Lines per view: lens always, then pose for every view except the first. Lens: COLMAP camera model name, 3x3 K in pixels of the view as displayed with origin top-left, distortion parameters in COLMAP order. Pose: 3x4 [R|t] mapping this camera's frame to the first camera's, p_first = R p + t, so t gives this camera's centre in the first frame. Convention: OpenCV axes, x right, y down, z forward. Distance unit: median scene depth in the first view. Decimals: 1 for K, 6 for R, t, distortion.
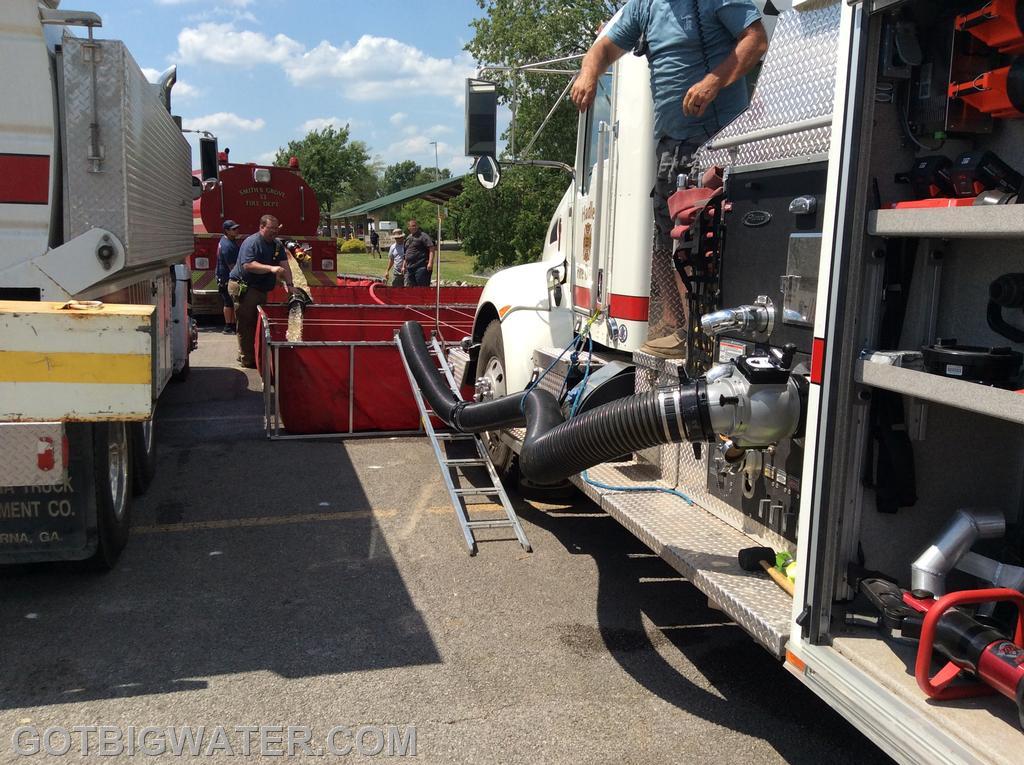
lens RADIAL K [[948.0, 0, 512.0], [0, 948.0, 382.5], [0, 0, 1]] dist [0.114683, 0.000167]
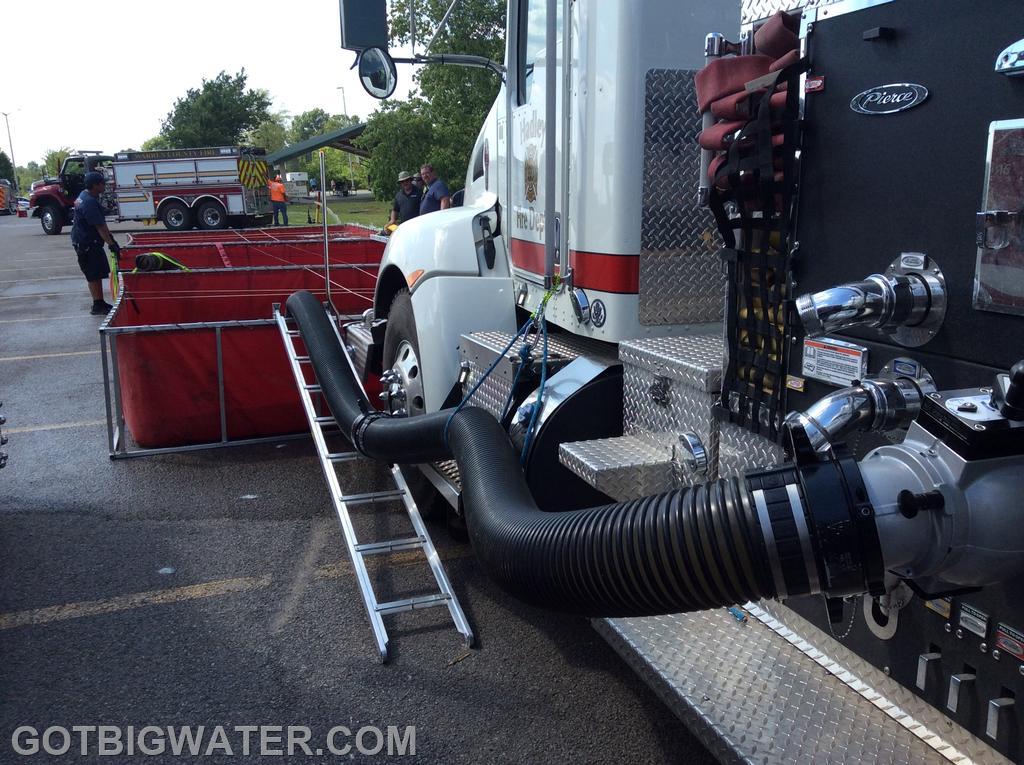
lens RADIAL K [[942.6, 0, 512.0], [0, 942.6, 382.5], [0, 0, 1]] dist [0.034687, -0.010882]
pose [[0.995761, -0.050382, 0.076947, 0.006595], [0.046051, 0.997308, 0.057064, -0.037307], [-0.079615, -0.053279, 0.995401, 0.315234]]
